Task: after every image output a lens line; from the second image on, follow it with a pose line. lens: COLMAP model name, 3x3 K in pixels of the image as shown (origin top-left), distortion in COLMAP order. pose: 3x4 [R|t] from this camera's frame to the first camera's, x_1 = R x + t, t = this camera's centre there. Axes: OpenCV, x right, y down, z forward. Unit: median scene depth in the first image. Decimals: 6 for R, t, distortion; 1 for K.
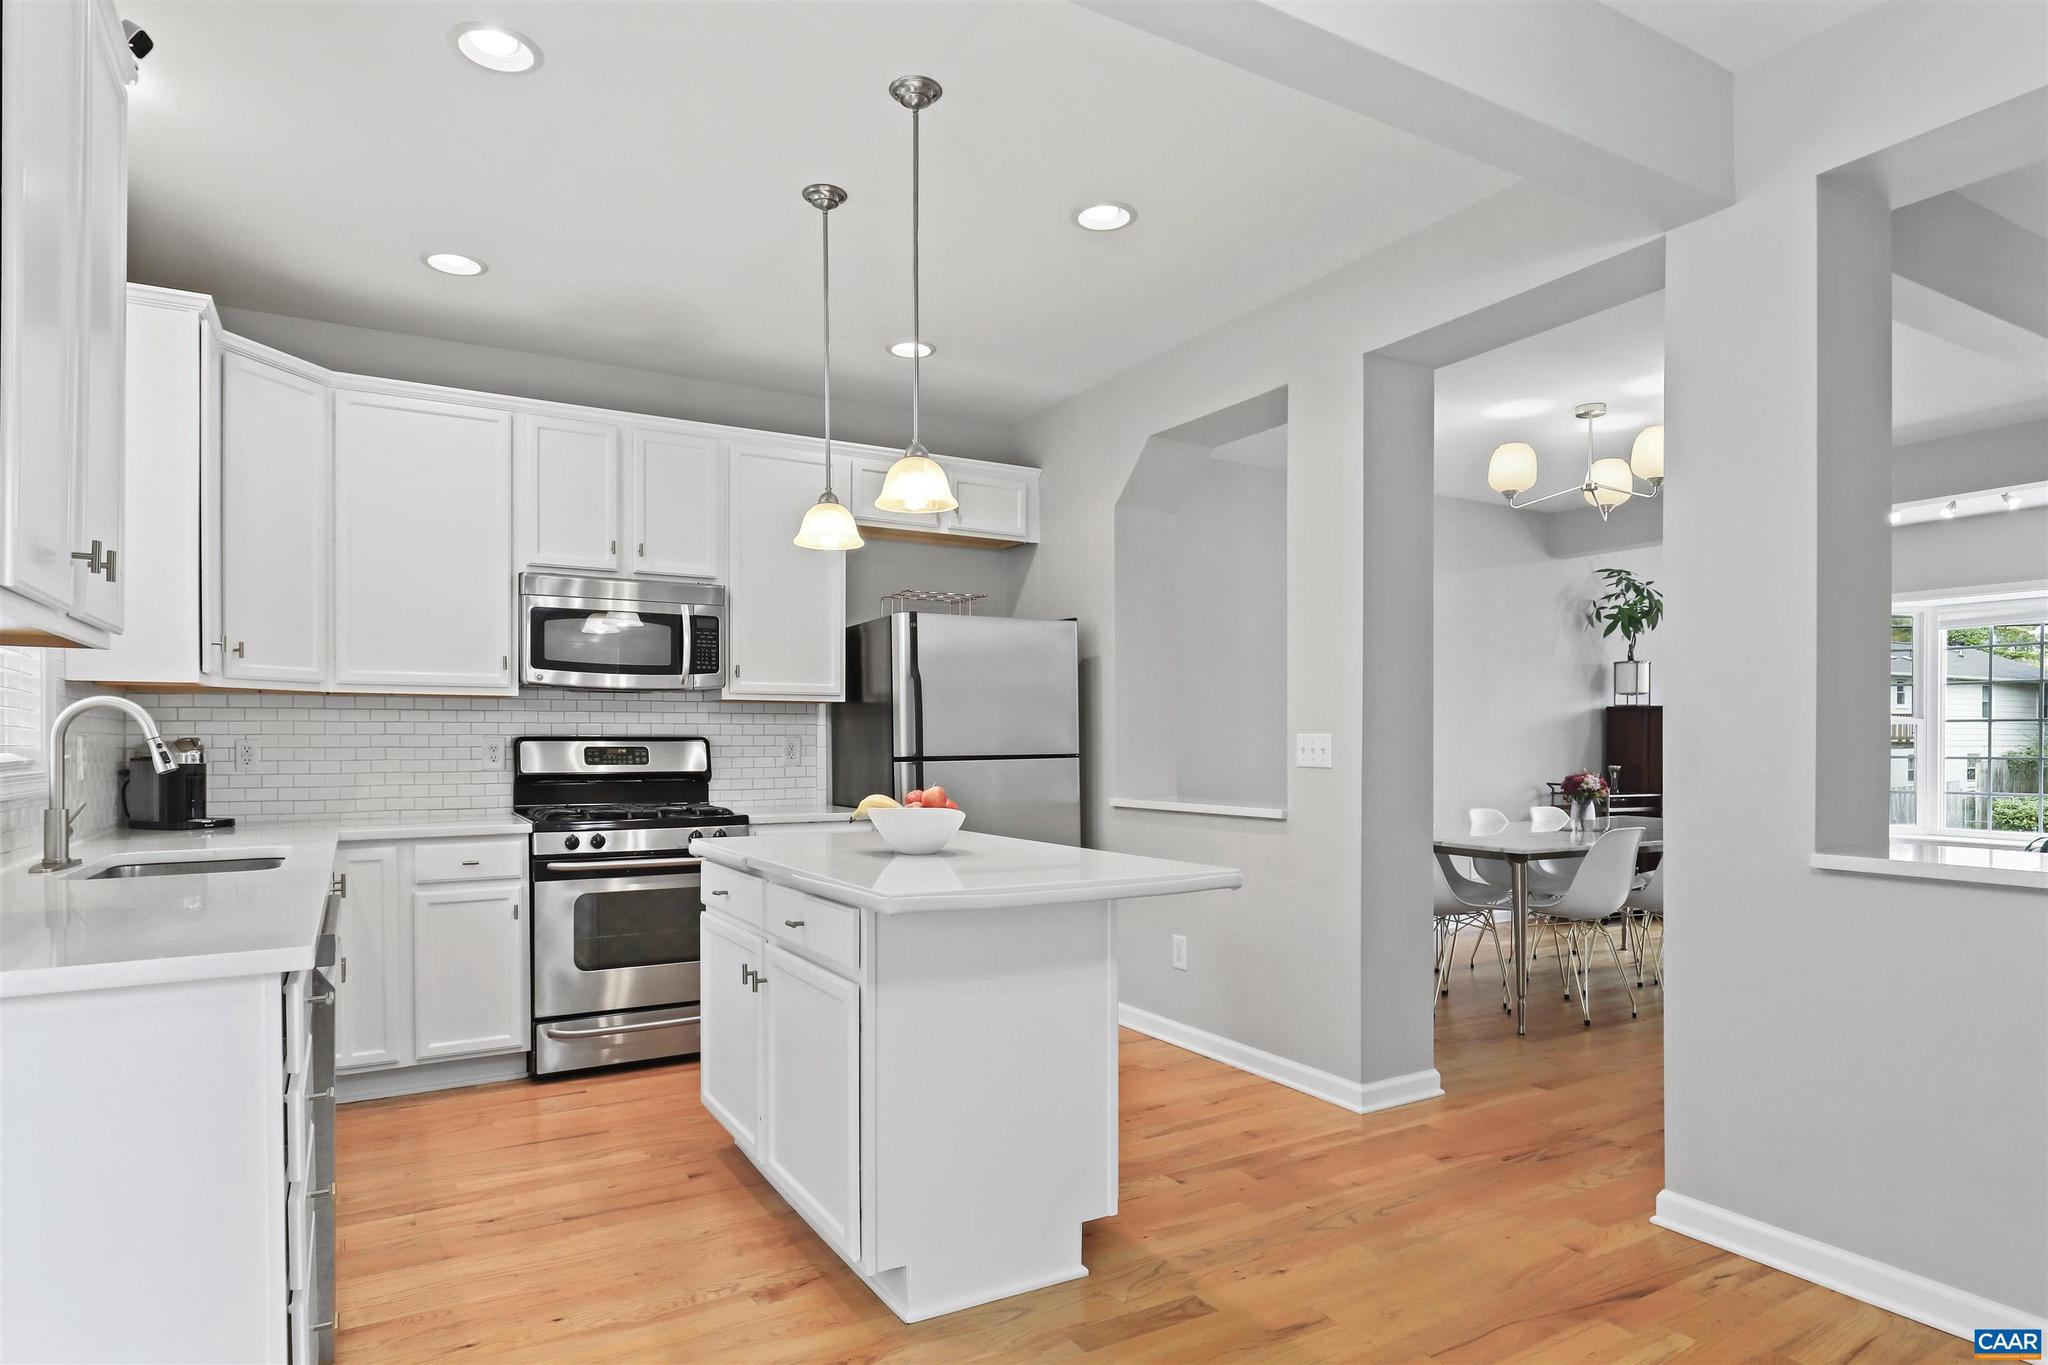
lens RADIAL K [[1163.3, 0, 1067.4], [0, 1163.3, 745.5], [0, 0, 1]] dist [0.003354, 0.000422]
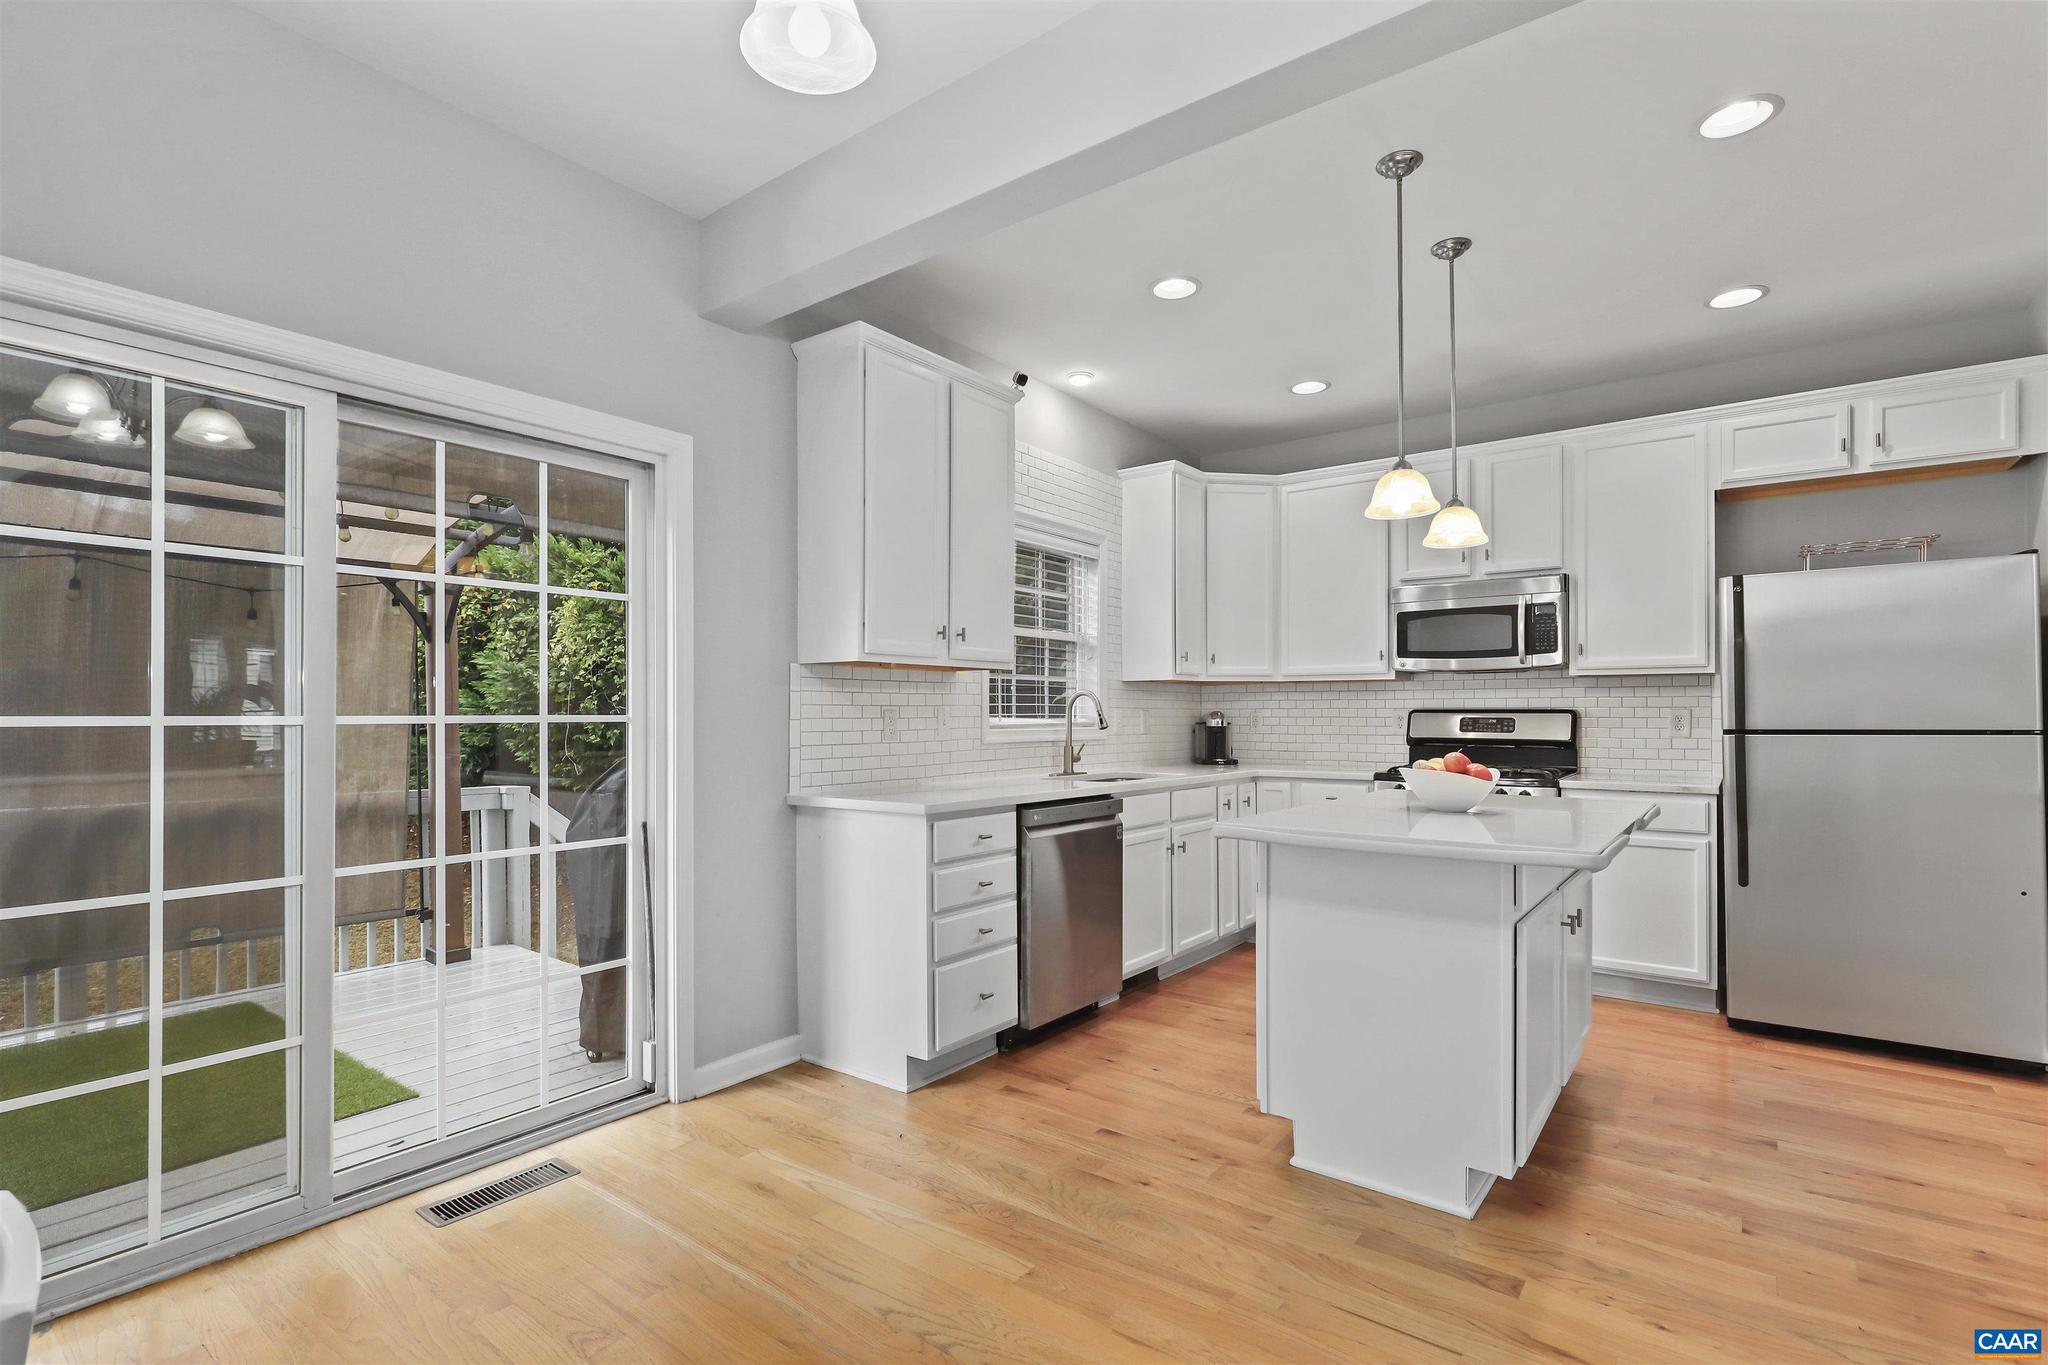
lens RADIAL K [[972.0, 0, 987.9], [0, 972.0, 710.0], [0, 0, 1]] dist [0.000452, 0.000296]
pose [[0.351394, -0.003247, -0.936222, 0.394149], [-0.004547, 0.999976, -0.005174, 0.000705], [0.936217, 0.006075, 0.351371, 0.160579]]
